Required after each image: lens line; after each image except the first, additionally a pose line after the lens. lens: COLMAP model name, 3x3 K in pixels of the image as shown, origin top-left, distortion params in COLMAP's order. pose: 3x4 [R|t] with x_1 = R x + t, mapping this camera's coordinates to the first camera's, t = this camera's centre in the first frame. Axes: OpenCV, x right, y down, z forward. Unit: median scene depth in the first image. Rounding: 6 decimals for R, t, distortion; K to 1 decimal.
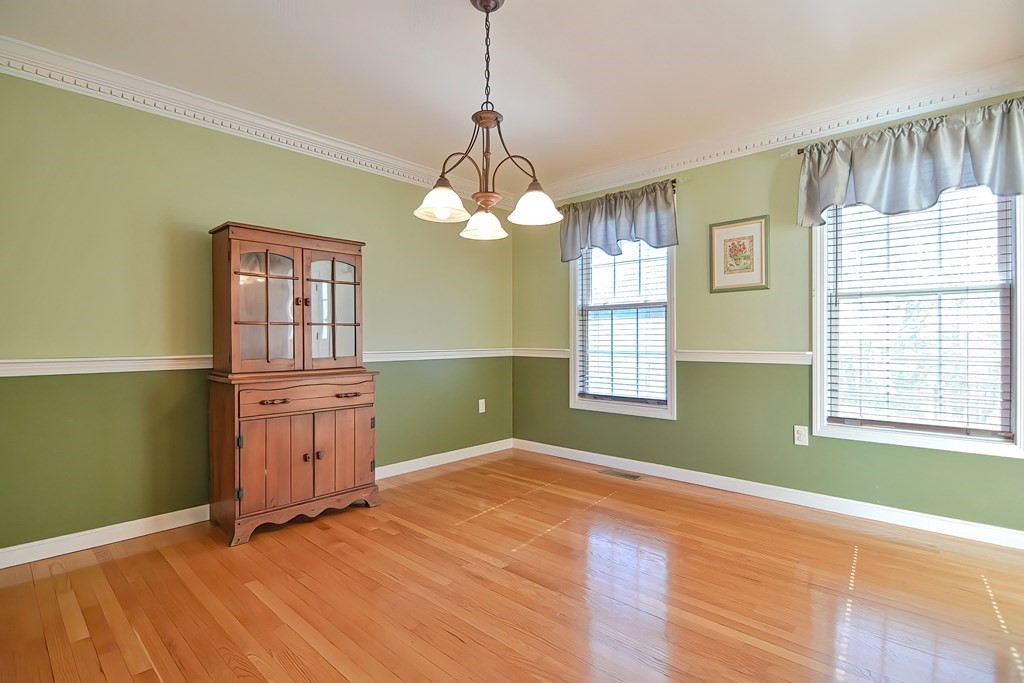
lens RADIAL K [[500.9, 0, 486.6], [0, 500.9, 338.6], [0, 0, 1]] dist [0.003378, -0.007089]
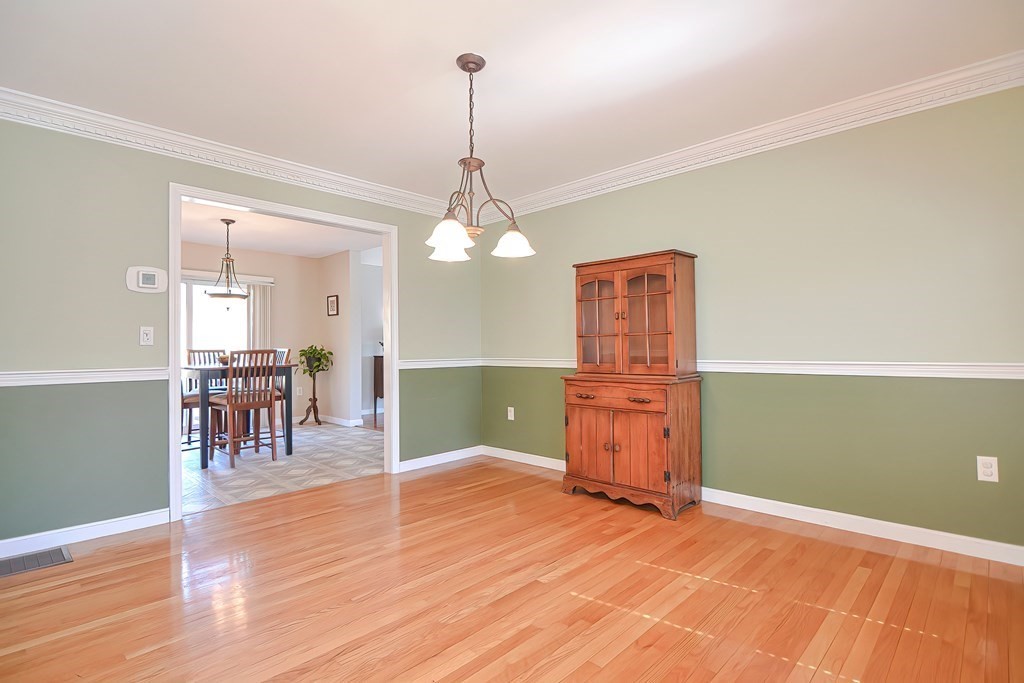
lens RADIAL K [[500.9, 0, 520.5], [0, 500.9, 341.8], [0, 0, 1]] dist [0.003378, -0.007089]
pose [[0.006857, -0.007457, -0.999949, 0.839041], [0.010620, 0.999916, -0.007384, -0.006787], [0.999920, -0.010569, 0.006936, 0.787230]]
